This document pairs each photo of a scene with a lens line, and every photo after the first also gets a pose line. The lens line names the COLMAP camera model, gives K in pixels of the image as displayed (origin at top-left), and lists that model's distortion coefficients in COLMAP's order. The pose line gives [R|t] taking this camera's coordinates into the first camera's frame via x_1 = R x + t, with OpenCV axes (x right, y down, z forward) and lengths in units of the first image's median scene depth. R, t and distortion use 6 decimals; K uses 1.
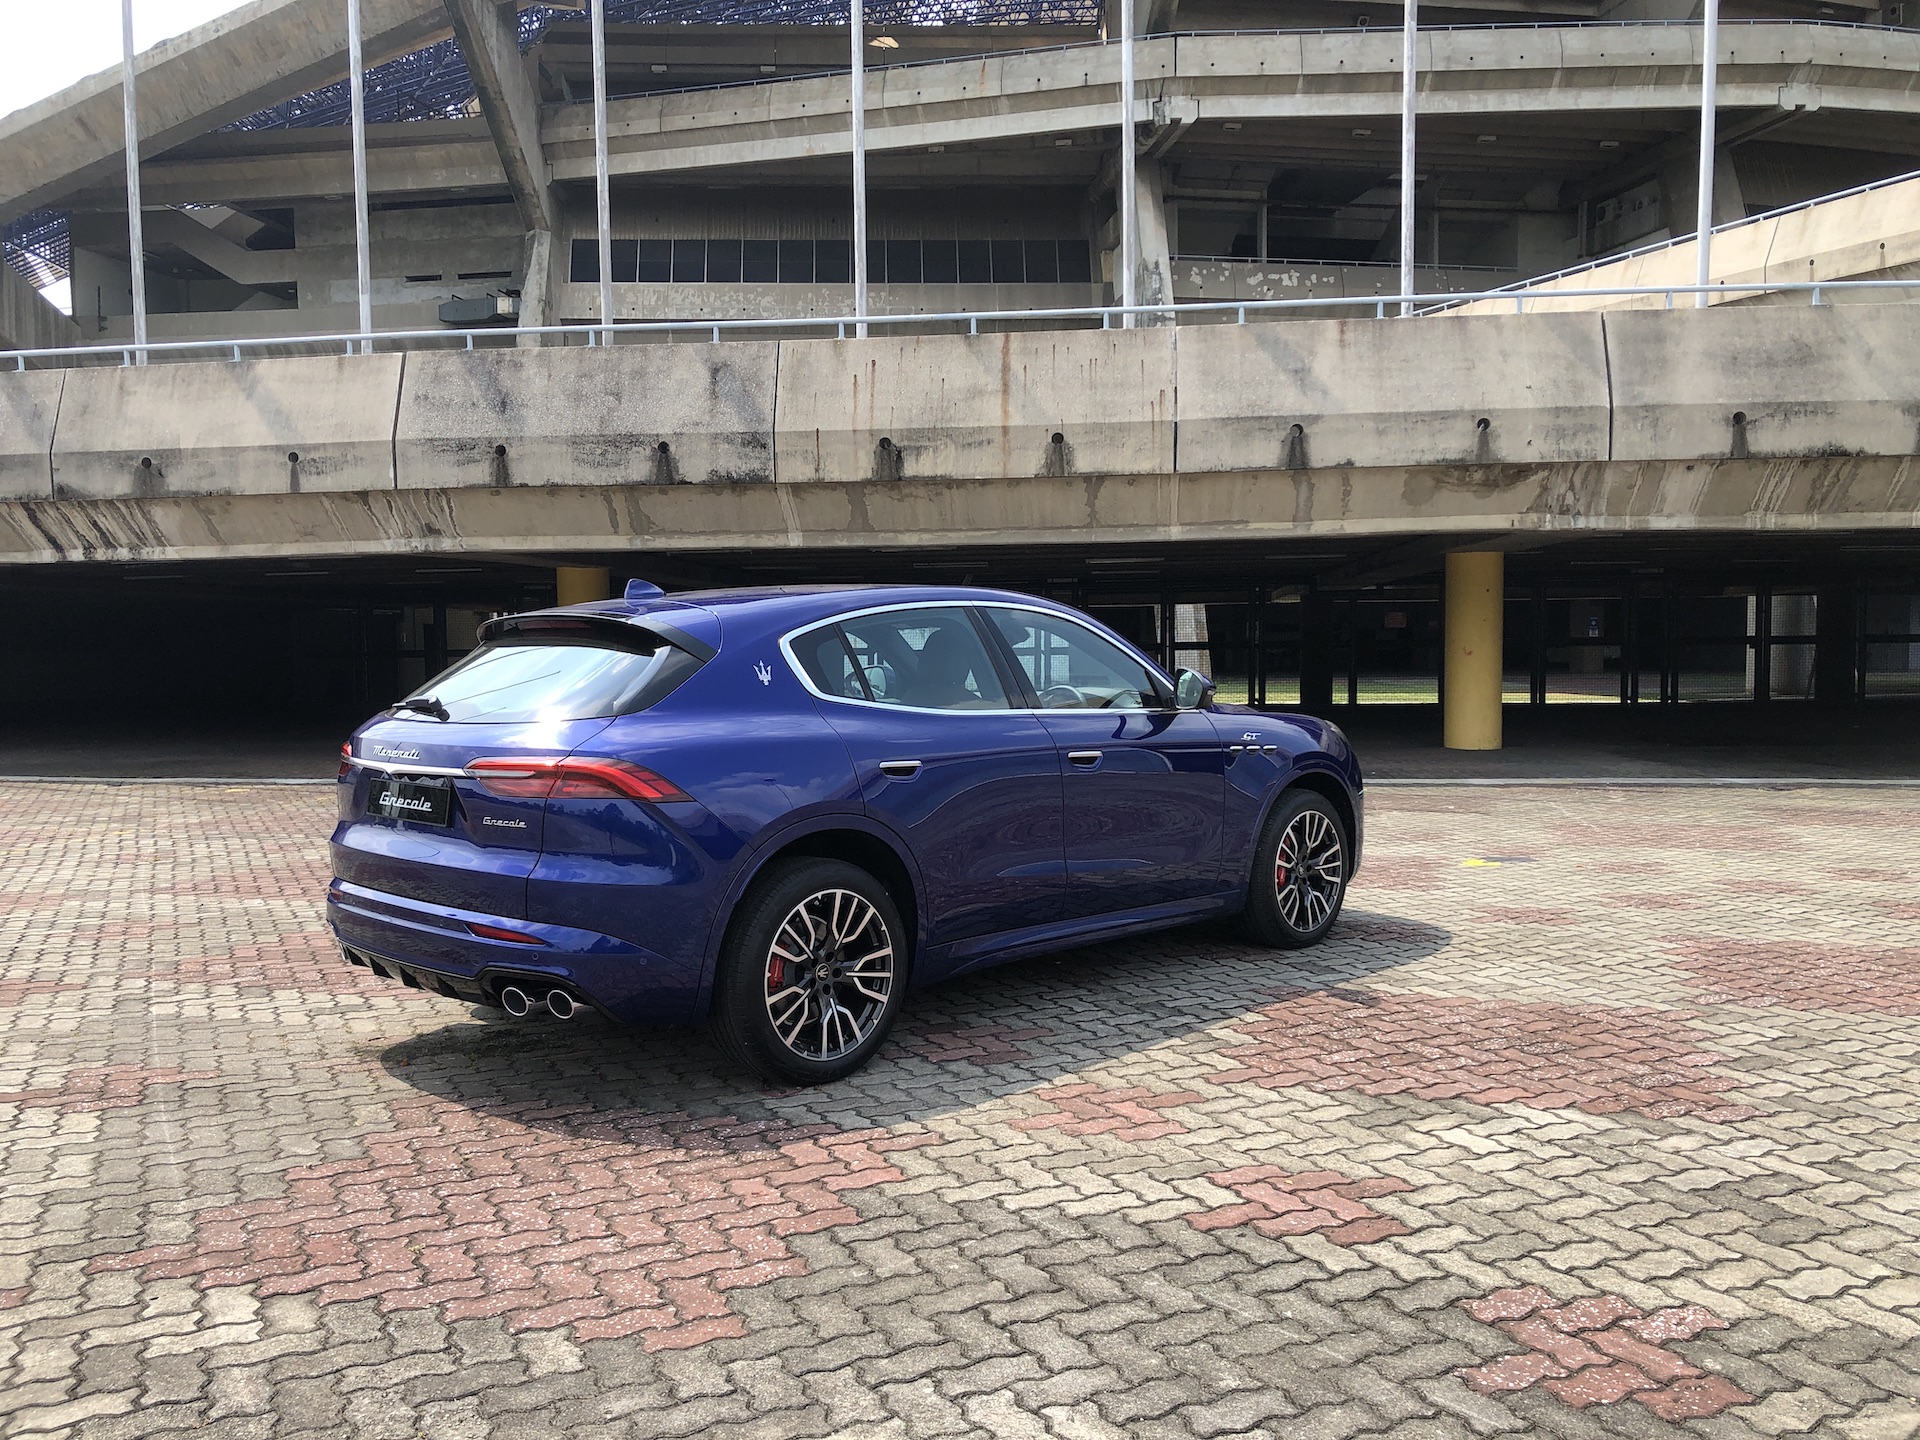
lens RADIAL K [[1594.8, 0, 941.3], [0, 1594.8, 746.2], [0, 0, 1]] dist [0.031993, -0.043487]
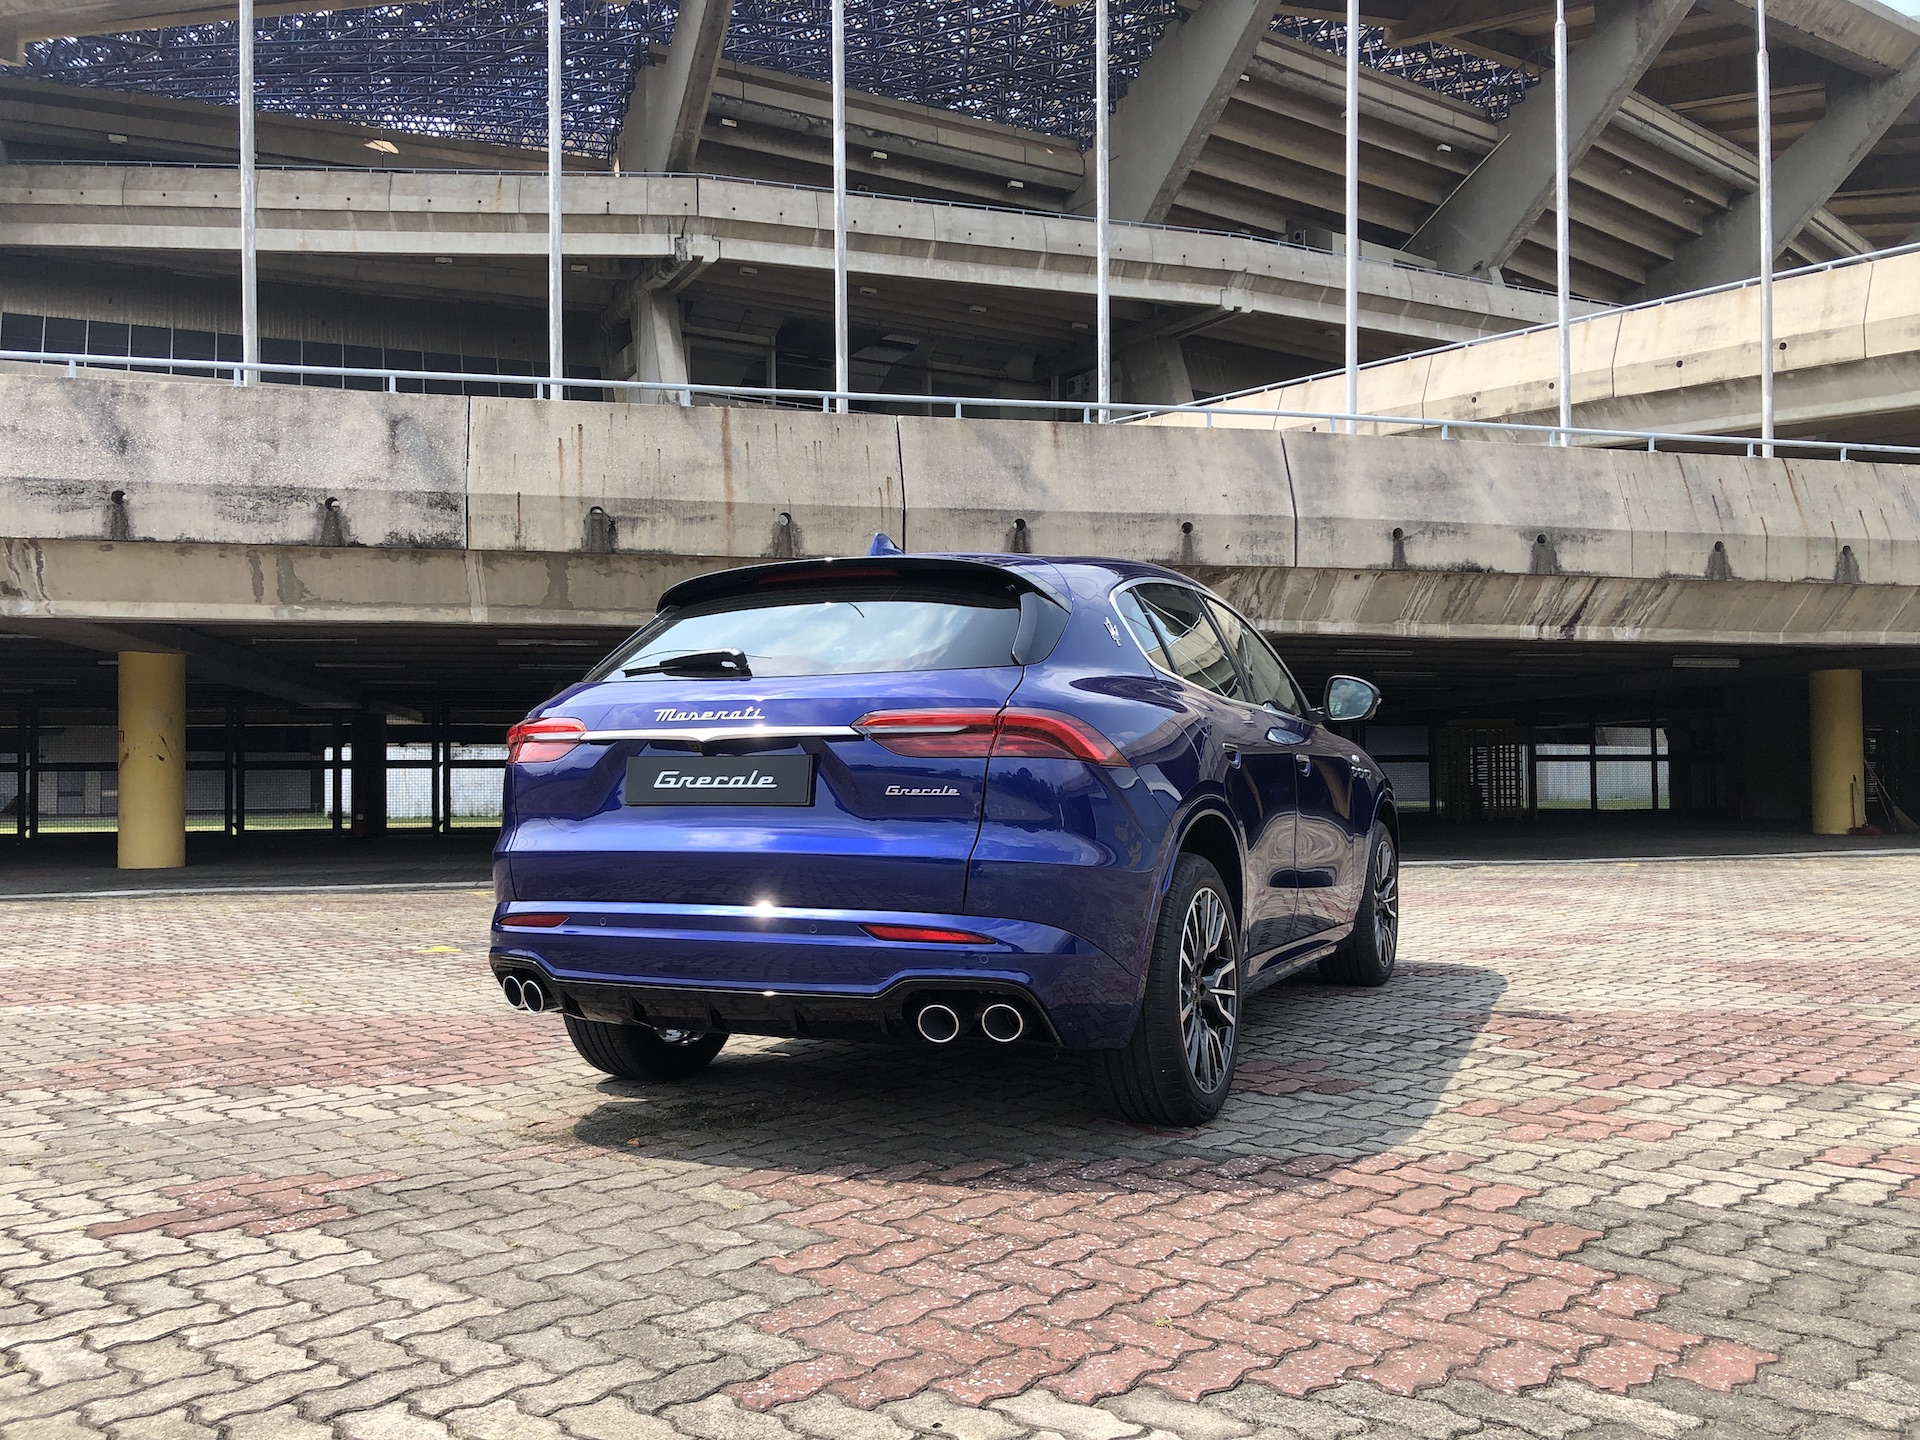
lens RADIAL K [[1594.8, 0, 941.3], [0, 1594.8, 746.2], [0, 0, 1]] dist [0.031993, -0.043487]
pose [[0.940507, 0.009479, 0.339643, -0.166765], [0.021334, 0.995991, -0.086874, 0.029470], [-0.339104, 0.088952, 0.936534, 0.085556]]
